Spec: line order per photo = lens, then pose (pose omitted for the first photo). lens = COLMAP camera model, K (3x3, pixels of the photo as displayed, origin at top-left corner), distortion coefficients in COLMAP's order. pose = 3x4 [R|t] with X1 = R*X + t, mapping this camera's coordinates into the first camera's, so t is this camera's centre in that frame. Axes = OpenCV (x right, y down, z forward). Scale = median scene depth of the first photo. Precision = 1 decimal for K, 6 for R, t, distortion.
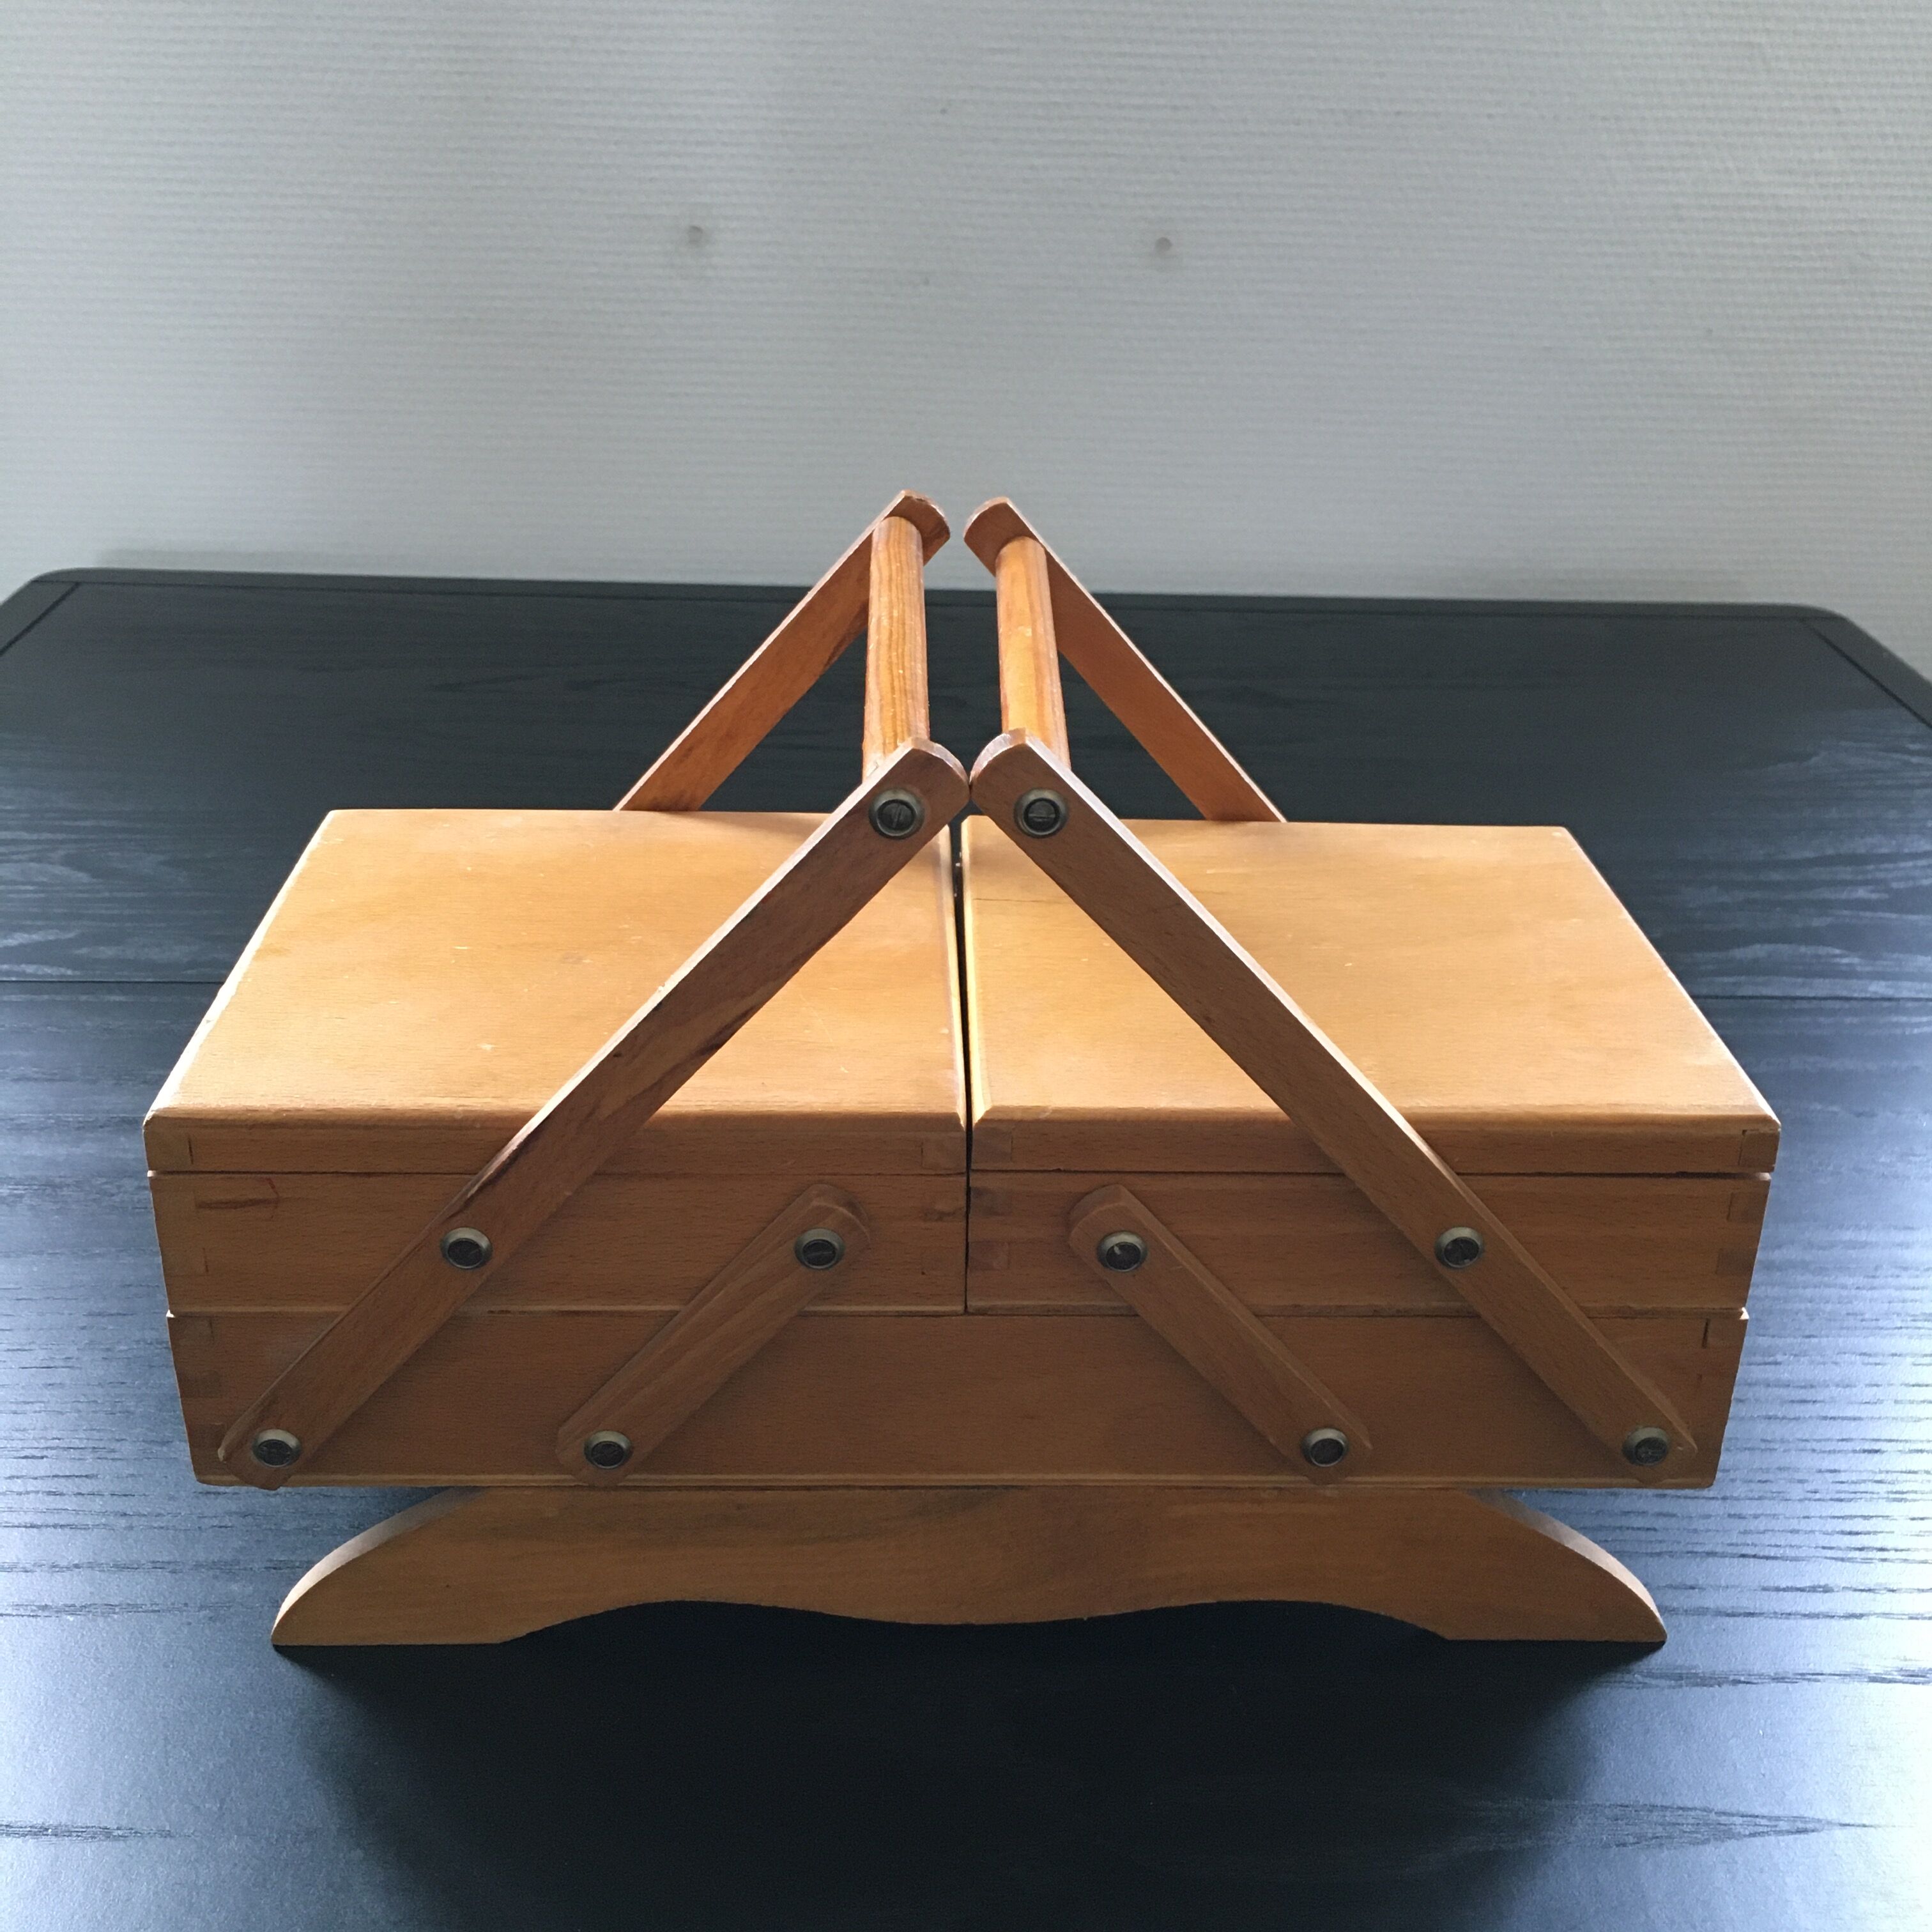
lens RADIAL K [[2026.0, 0, 966.0], [0, 2026.0, 966.0], [0, 0, 1]] dist [0.001280, -0.163090]
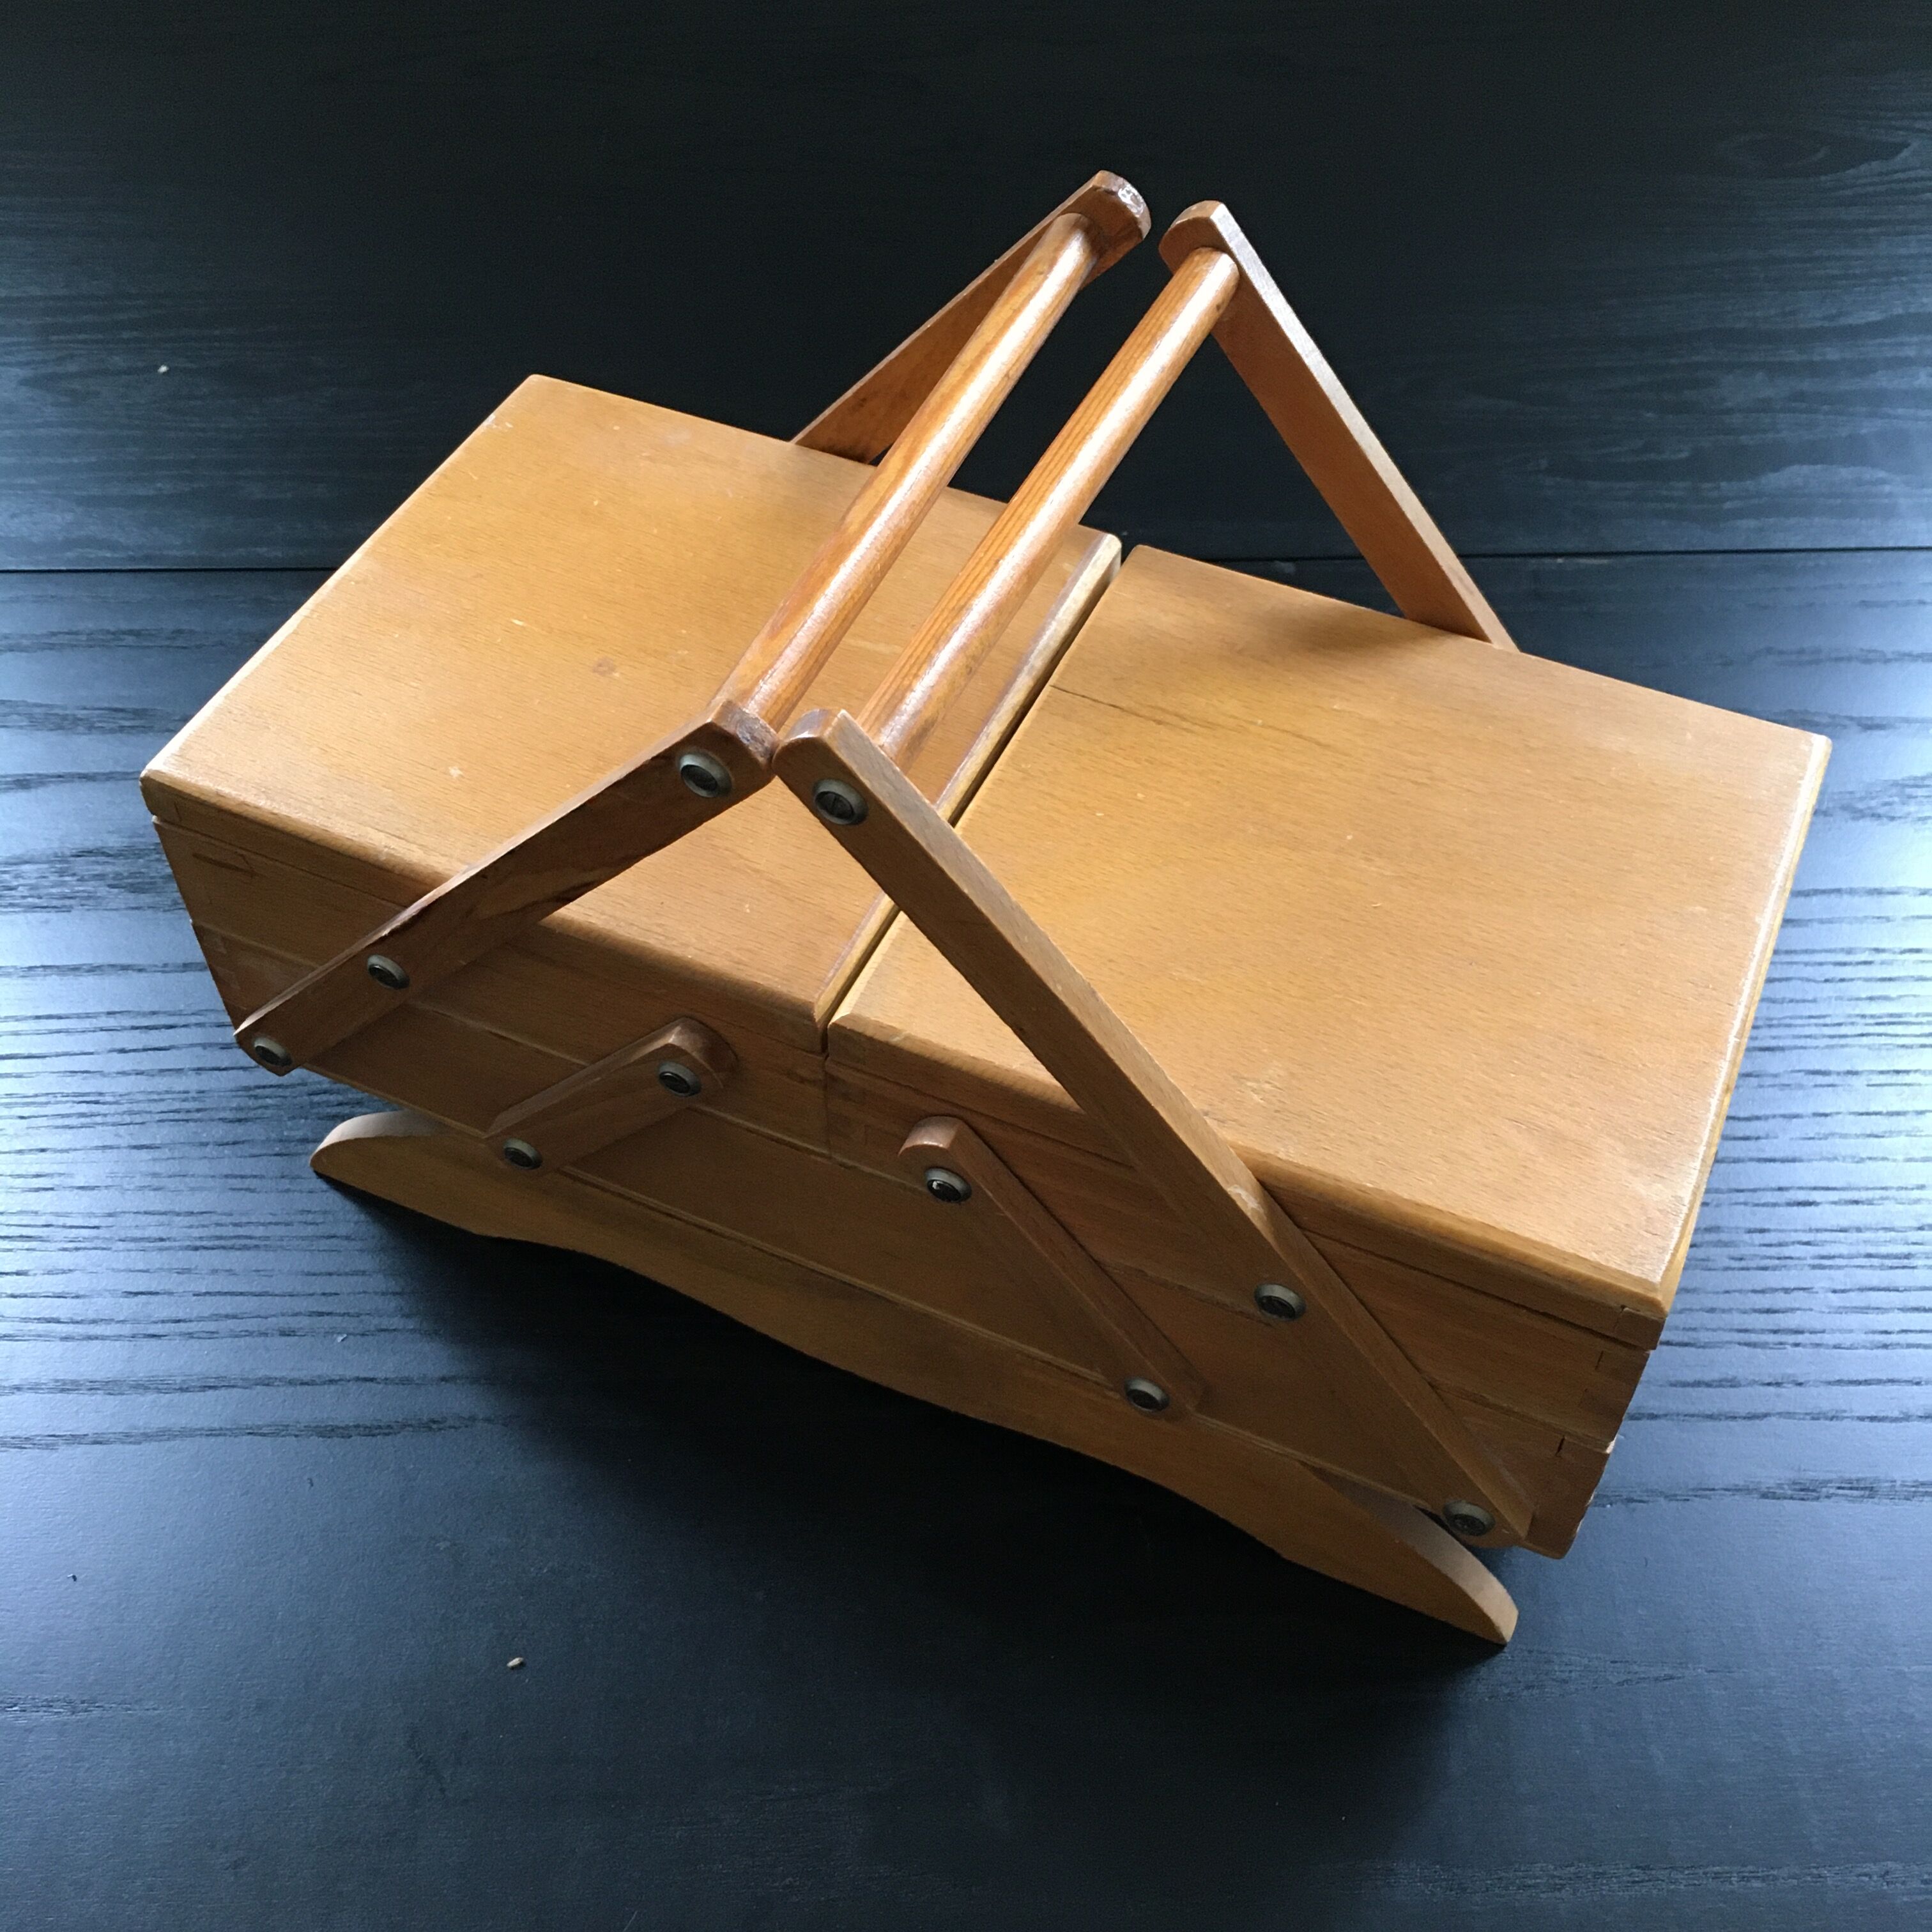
lens RADIAL K [[2026.0, 0, 966.0], [0, 2026.0, 966.0], [0, 0, 1]] dist [0.001280, -0.163090]
pose [[0.906830, 0.308708, -0.286983, 0.299980], [-0.174370, 0.894634, 0.411371, -0.318519], [0.383738, -0.323002, 0.865110, 0.173381]]
